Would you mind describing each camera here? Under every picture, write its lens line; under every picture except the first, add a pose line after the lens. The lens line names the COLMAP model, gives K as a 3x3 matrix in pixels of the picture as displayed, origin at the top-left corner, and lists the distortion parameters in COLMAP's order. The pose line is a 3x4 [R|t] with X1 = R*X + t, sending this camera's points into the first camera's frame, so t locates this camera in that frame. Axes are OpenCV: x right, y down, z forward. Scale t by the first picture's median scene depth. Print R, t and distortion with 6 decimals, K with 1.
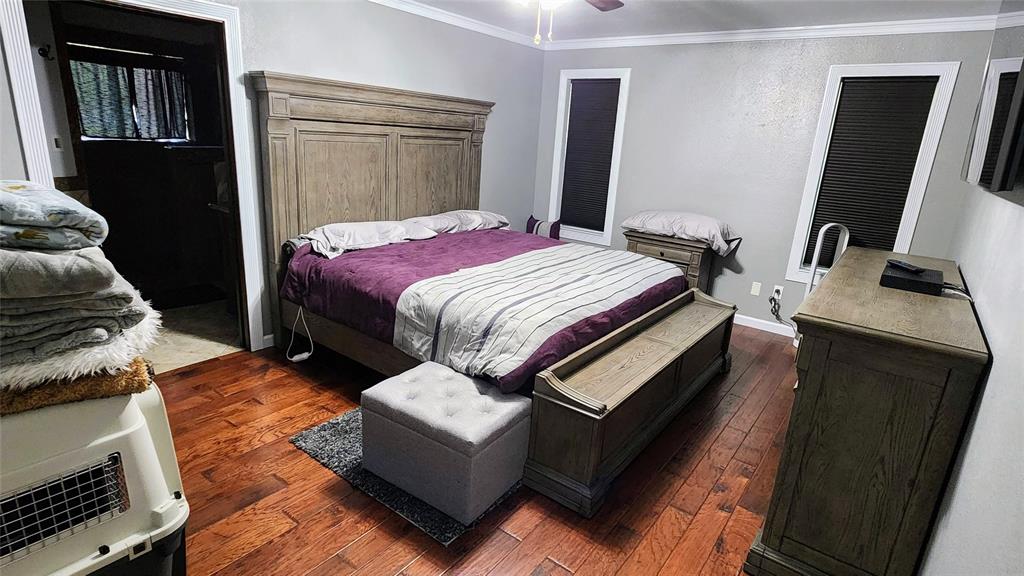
lens RADIAL K [[509.5, 0, 512.0], [0, 509.5, 288.0], [0, 0, 1]] dist [0.001982, 0.000654]
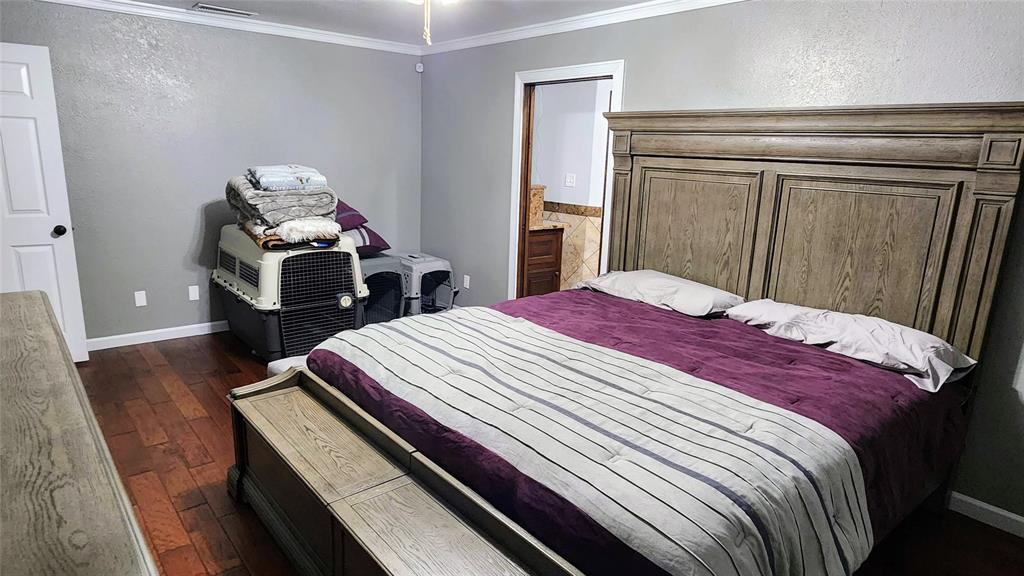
lens RADIAL K [[605.1, 0, 512.0], [0, 605.1, 288.0], [0, 0, 1]] dist [-0.000454, 0.000165]
pose [[-0.201870, 0.152092, -0.967531, 0.715122], [-0.330239, 0.919449, 0.213437, -0.242500], [0.922058, 0.362603, -0.135382, 0.936950]]
